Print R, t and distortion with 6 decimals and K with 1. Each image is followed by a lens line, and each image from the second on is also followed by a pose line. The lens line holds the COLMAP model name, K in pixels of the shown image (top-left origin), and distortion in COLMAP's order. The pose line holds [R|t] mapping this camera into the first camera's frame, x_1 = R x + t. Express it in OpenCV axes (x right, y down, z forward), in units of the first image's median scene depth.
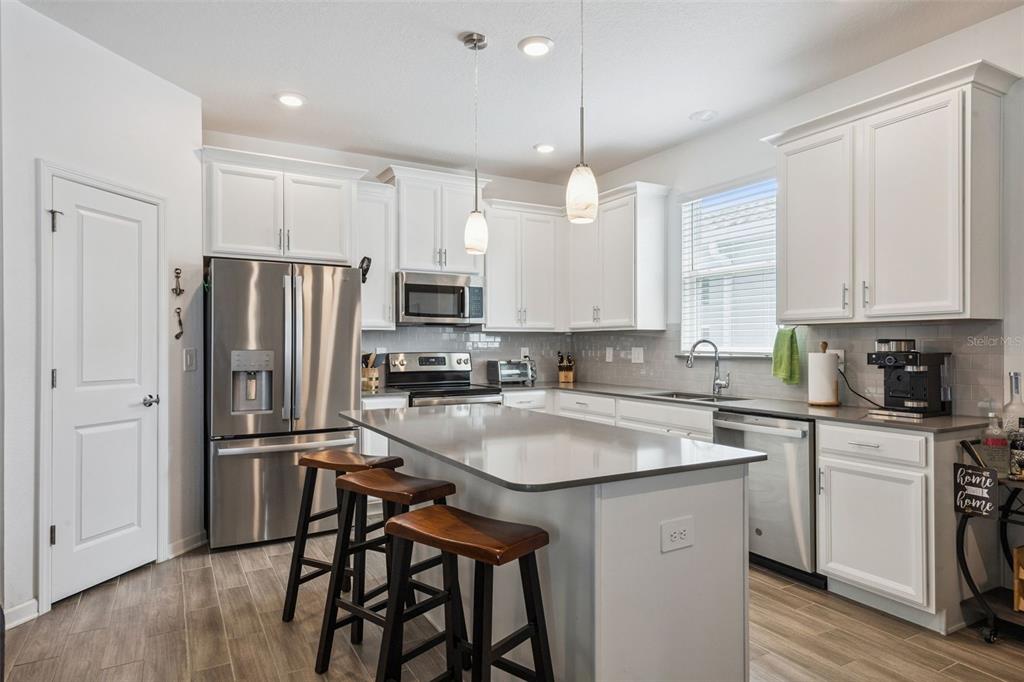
lens RADIAL K [[613.1, 0, 512.0], [0, 613.1, 341.0], [0, 0, 1]] dist [-0.003502, -0.000047]
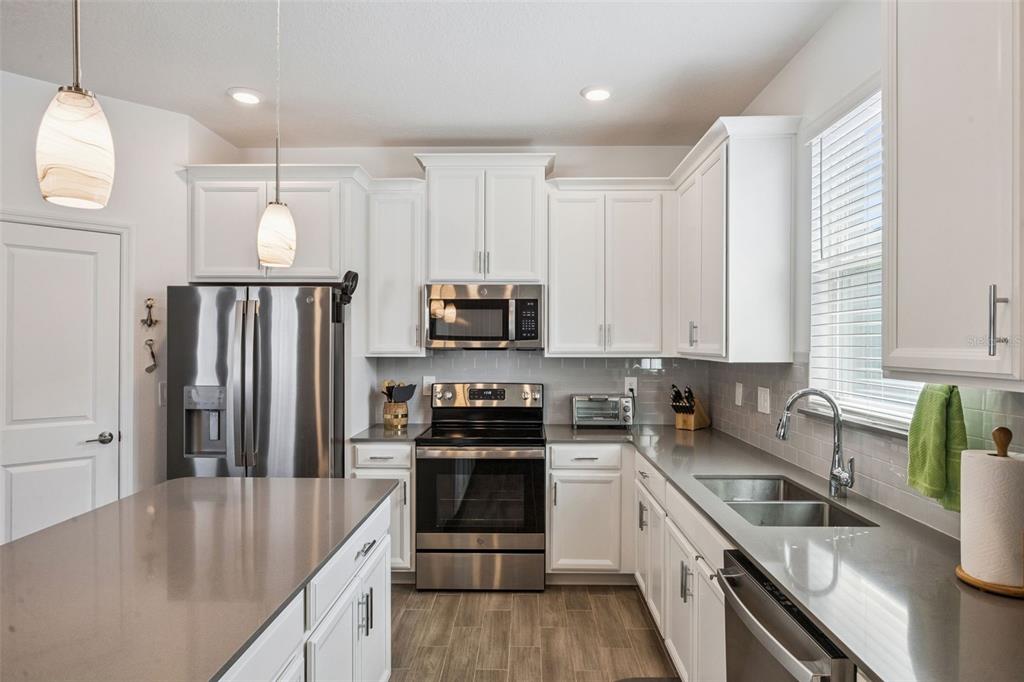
lens RADIAL K [[613.1, 0, 512.0], [0, 613.1, 341.0], [0, 0, 1]] dist [-0.003502, -0.000047]
pose [[0.854670, 0.000828, -0.519171, 0.334850], [0.001983, 0.999986, 0.004859, -0.043265], [0.519167, -0.005182, 0.854657, 0.372519]]
